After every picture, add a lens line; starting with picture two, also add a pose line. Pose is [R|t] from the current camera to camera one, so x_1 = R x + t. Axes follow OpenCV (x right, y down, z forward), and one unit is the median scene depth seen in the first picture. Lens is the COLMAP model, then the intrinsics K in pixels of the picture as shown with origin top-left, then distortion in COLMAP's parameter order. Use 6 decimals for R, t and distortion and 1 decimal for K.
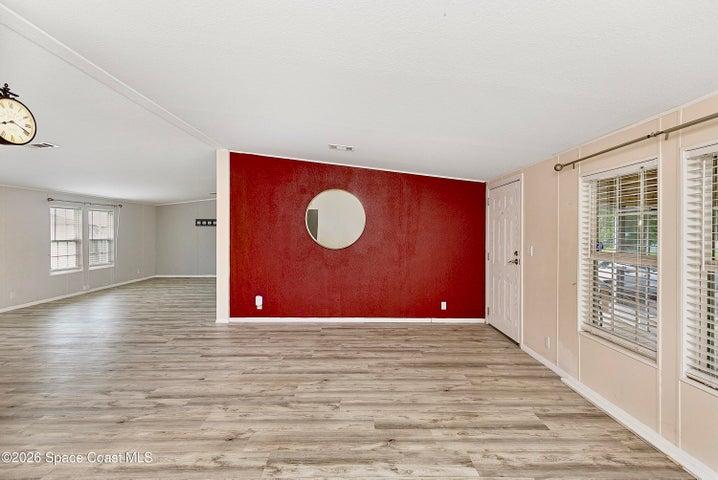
lens RADIAL K [[331.7, 0, 357.9], [0, 331.7, 232.0], [0, 0, 1]] dist [0.004819, -0.000484]
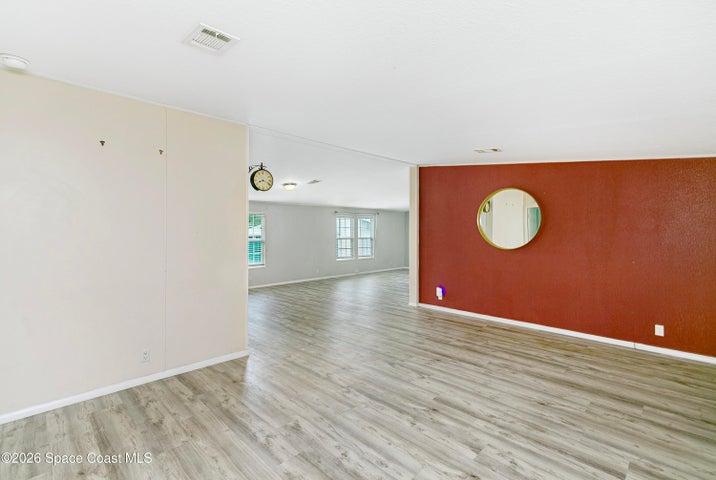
lens RADIAL K [[330.8, 0, 356.9], [0, 330.8, 232.0], [0, 0, 1]] dist [0.004819, -0.000484]
pose [[0.697456, -0.003662, -0.716618, 0.483457], [0.003573, 0.999992, -0.001633, -0.000108], [0.716618, -0.001422, 0.697464, -0.007776]]
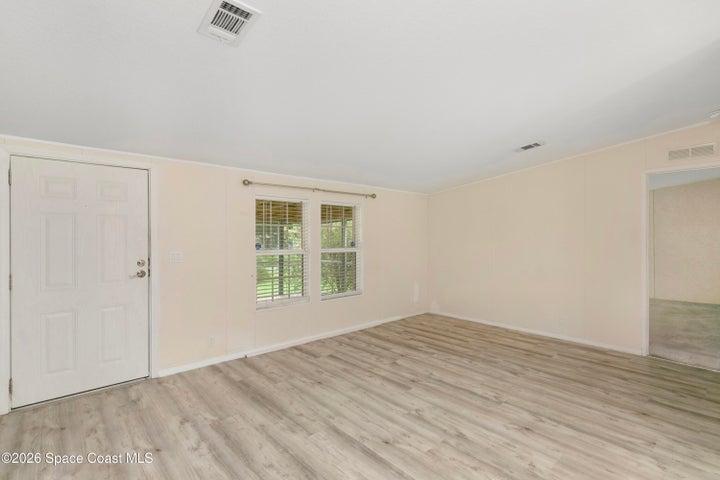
lens RADIAL K [[338.5, 0, 360.0], [0, 338.5, 240.0], [0, 0, 1]] dist [0.002431, 0.000062]
pose [[-0.655220, -0.008129, 0.755395, -0.551265], [-0.000834, 0.999949, 0.010038, 0.000609], [-0.755438, 0.005947, -0.655193, 1.375978]]
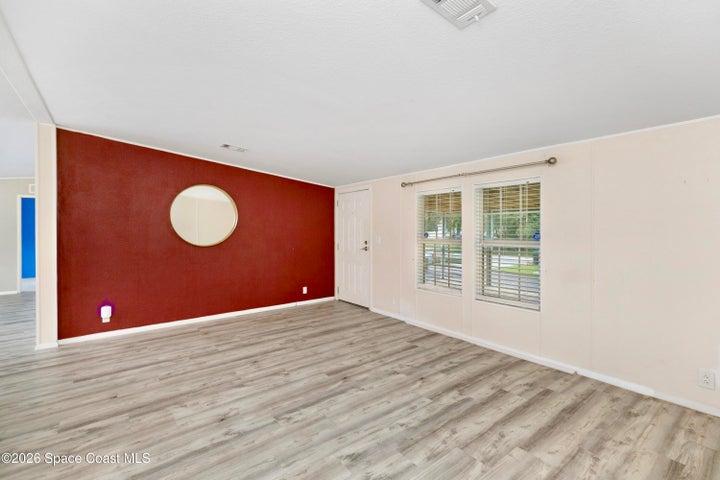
lens RADIAL K [[331.4, 0, 366.8], [0, 331.4, 227.9], [0, 0, 1]] dist [0.003277, -0.000290]
pose [[0.788679, -0.009617, 0.614729, -0.434386], [0.009689, 0.999948, 0.003213, -0.000876], [-0.614728, 0.003422, 0.788731, -0.094847]]
